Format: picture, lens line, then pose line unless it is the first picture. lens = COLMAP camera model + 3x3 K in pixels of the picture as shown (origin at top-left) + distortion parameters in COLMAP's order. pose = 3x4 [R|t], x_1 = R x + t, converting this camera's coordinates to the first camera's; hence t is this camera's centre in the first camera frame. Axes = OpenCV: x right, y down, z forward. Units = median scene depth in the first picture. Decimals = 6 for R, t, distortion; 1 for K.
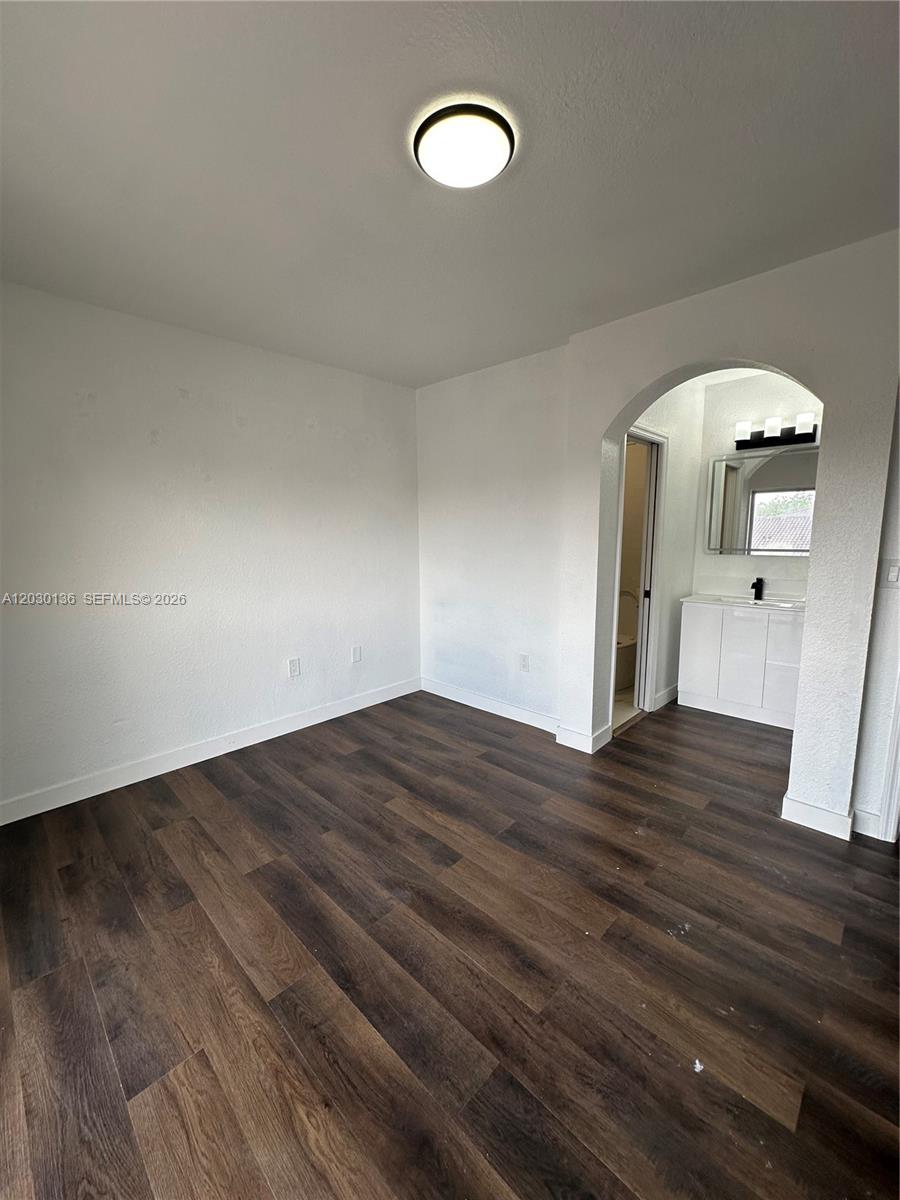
lens RADIAL K [[481.7, 0, 451.7], [0, 481.7, 594.1], [0, 0, 1]] dist [0.001005, 0.000272]
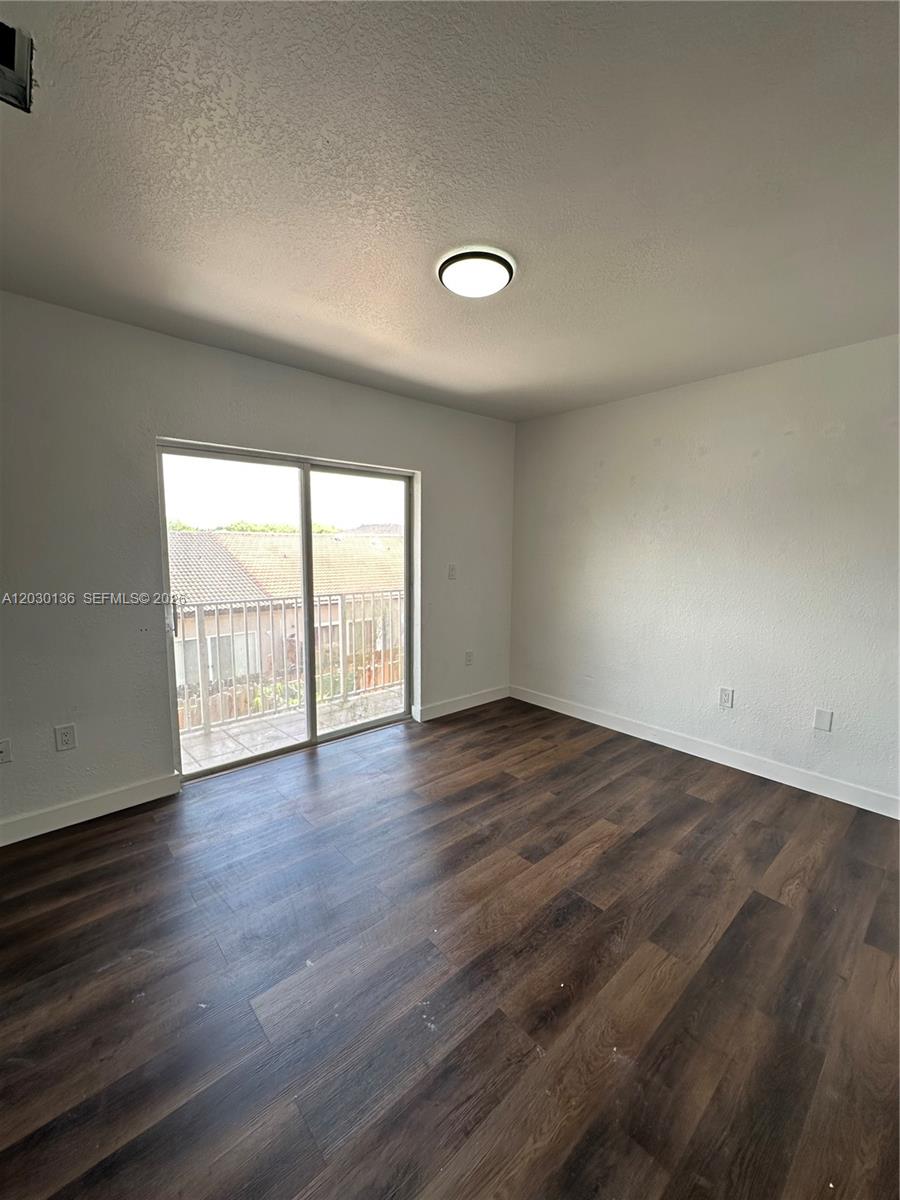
lens RADIAL K [[481.7, 0, 452.3], [0, 481.7, 603.4], [0, 0, 1]] dist [0.001005, 0.000272]
pose [[-0.066169, 0.127273, -0.989658, 0.828716], [-0.138543, 0.981053, 0.135429, -0.110377], [0.988143, 0.146072, -0.047282, 0.649181]]
